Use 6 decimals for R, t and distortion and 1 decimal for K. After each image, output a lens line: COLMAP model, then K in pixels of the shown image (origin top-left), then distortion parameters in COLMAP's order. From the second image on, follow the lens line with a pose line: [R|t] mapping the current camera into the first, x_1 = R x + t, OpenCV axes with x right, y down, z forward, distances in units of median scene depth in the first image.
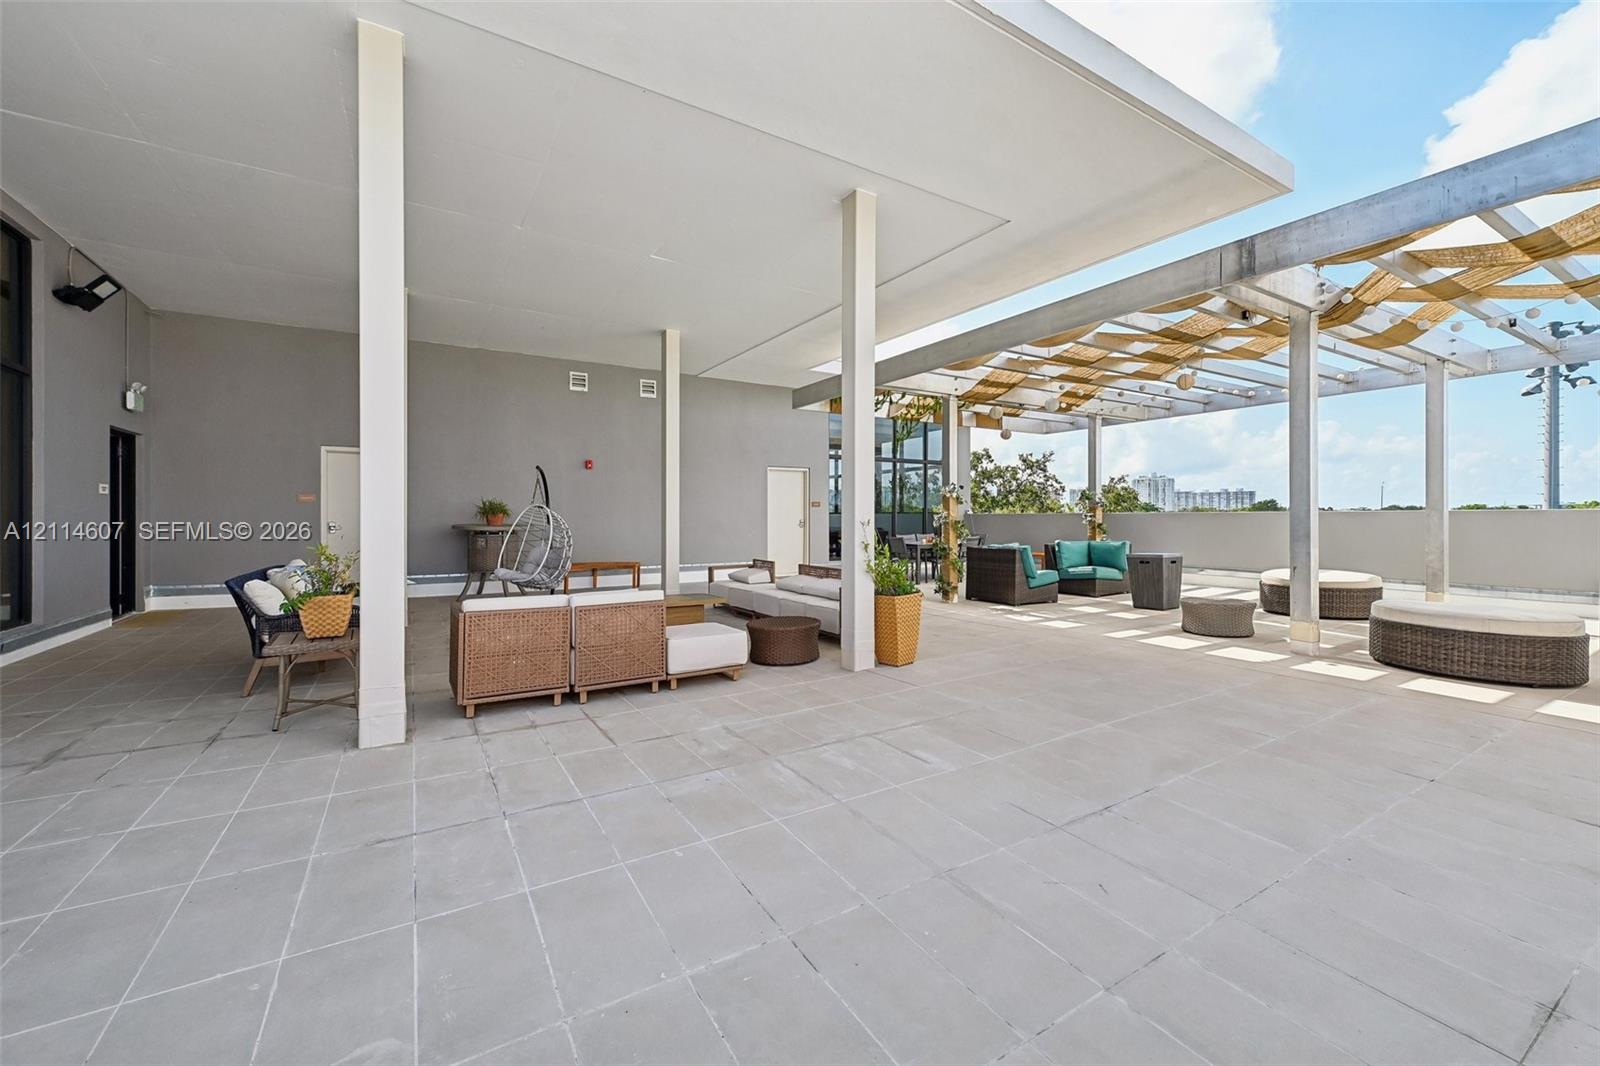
lens RADIAL K [[628.7, 0, 795.8], [0, 628.7, 523.0], [0, 0, 1]] dist [0.009198, 0.000251]
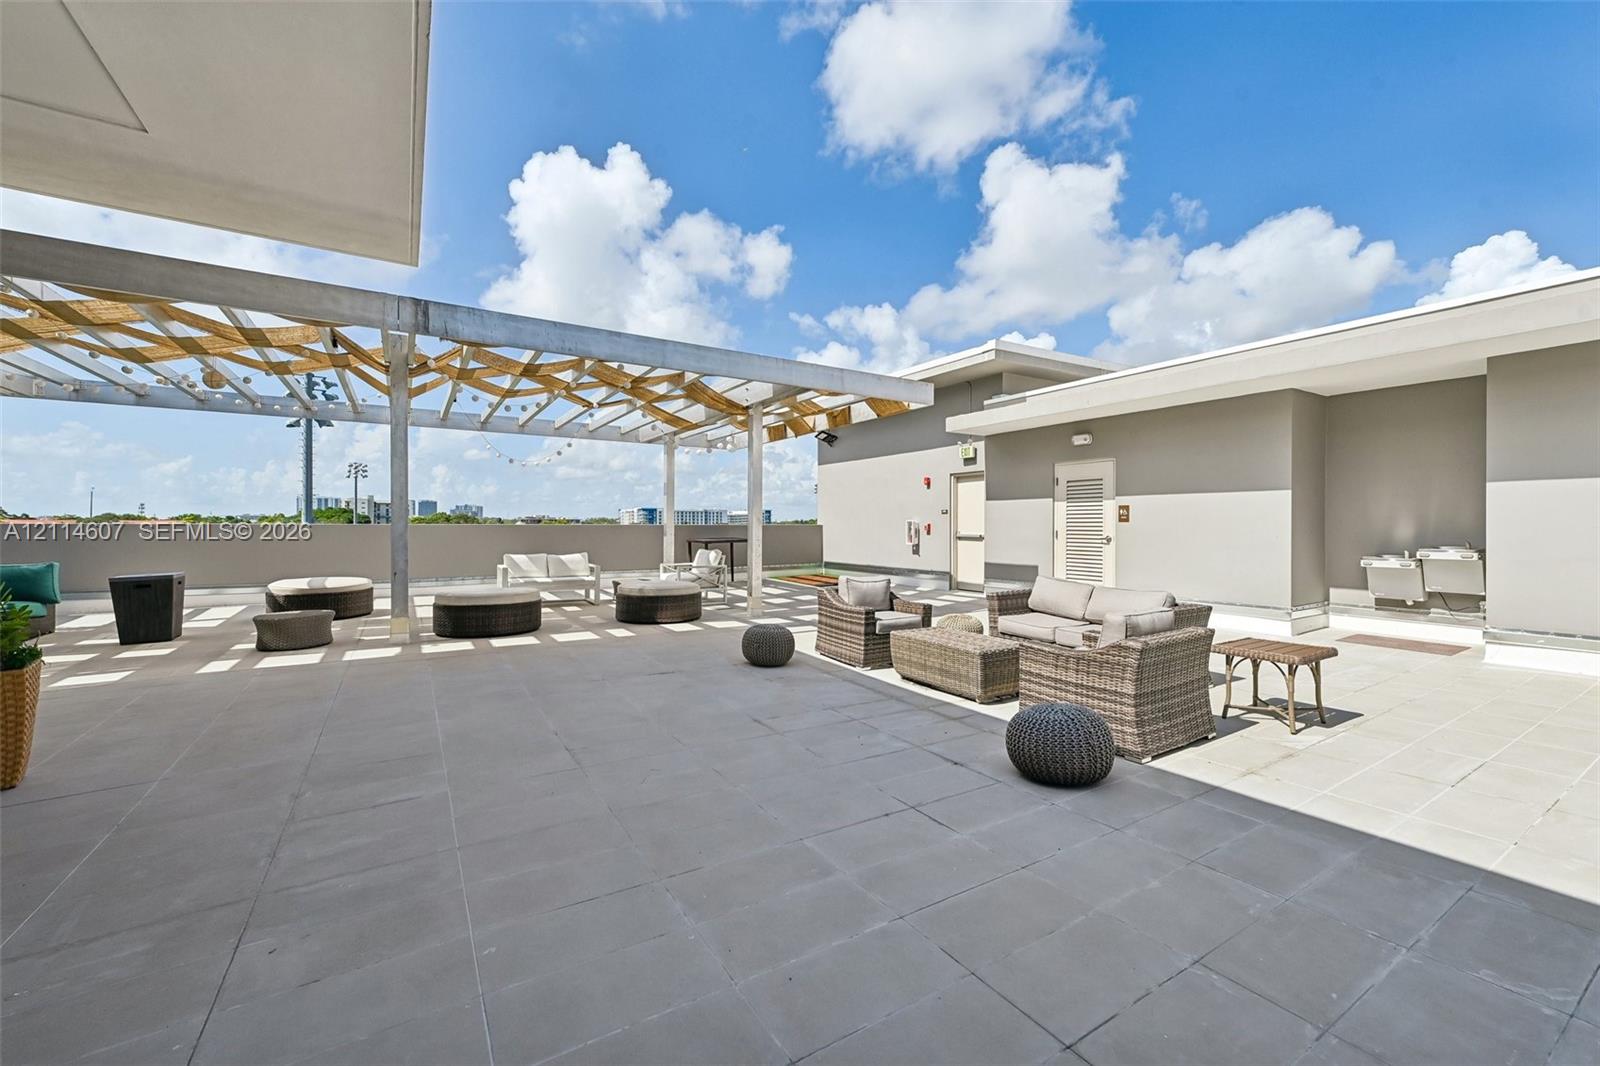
lens RADIAL K [[628.7, 0, 800.3], [0, 628.7, 535.8], [0, 0, 1]] dist [0.009198, 0.000251]
pose [[-0.007511, -0.012354, 0.999895, -0.640908], [0.007691, 0.999893, 0.012412, -0.015297], [-0.999942, 0.007783, -0.007416, 0.379637]]
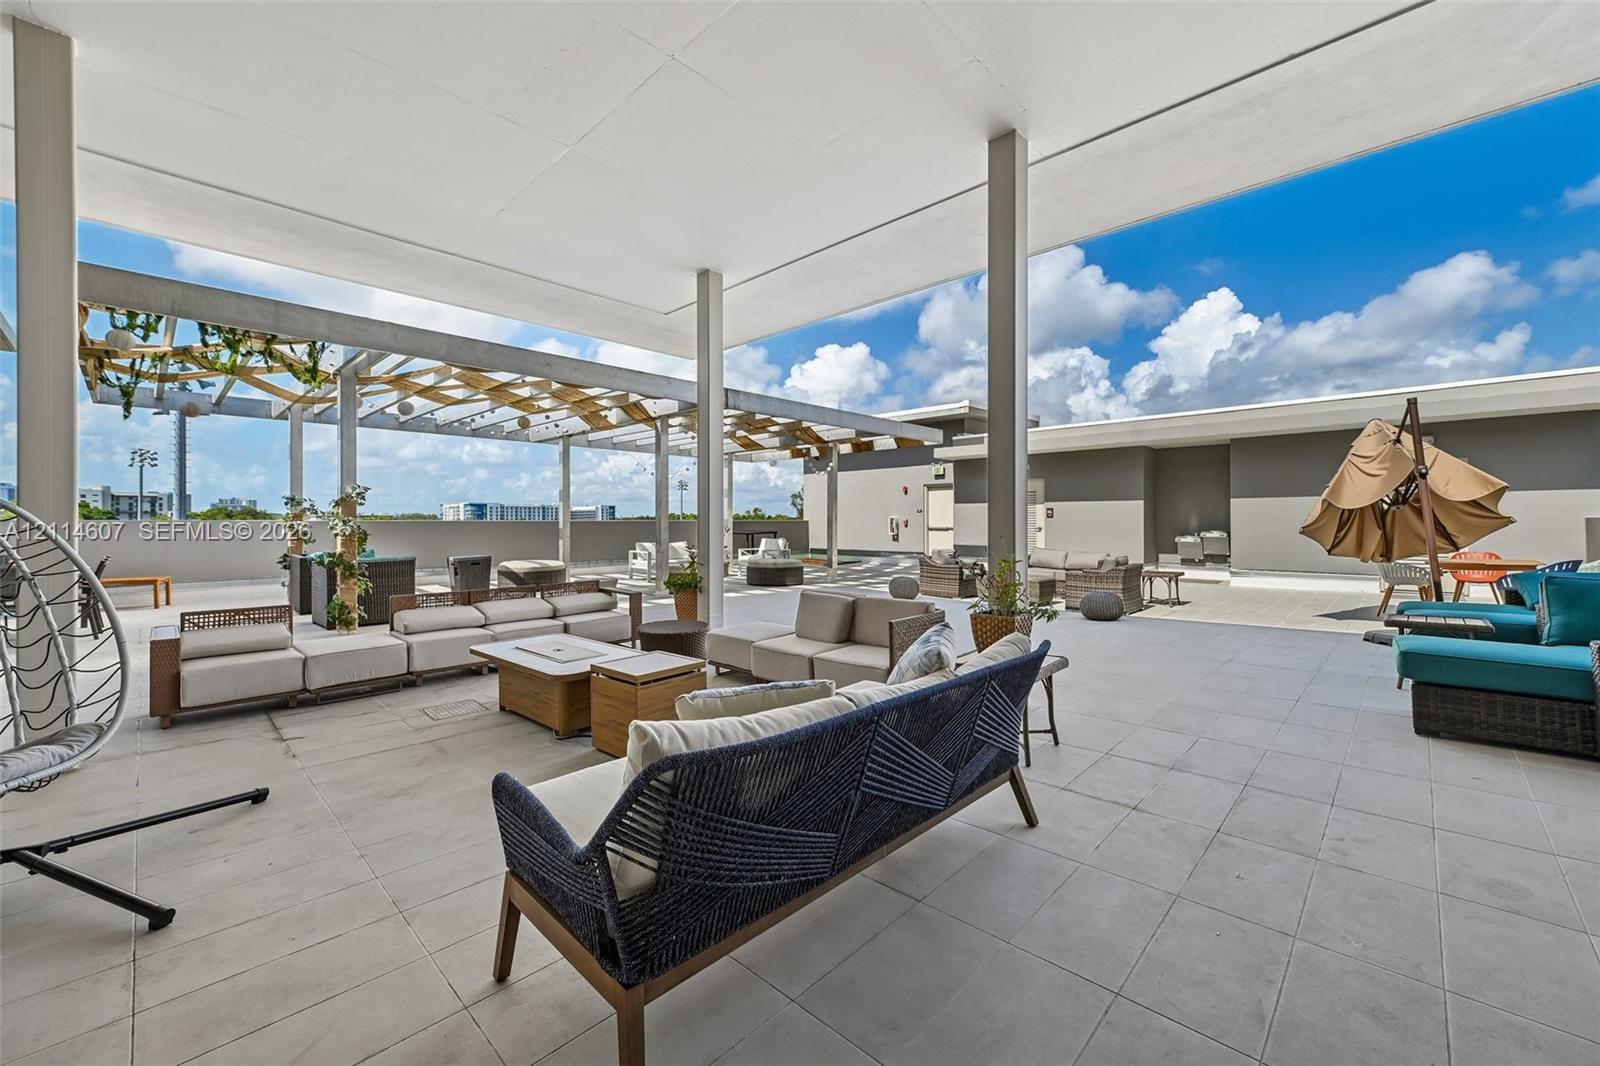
lens RADIAL K [[628.7, 0, 797.4], [0, 628.7, 523.1], [0, 0, 1]] dist [0.009198, 0.000251]
pose [[-0.249492, 0.001203, 0.968376, -1.694170], [0.011940, 0.999927, 0.001834, -0.022640], [-0.968303, 0.012020, -0.249488, 1.664883]]
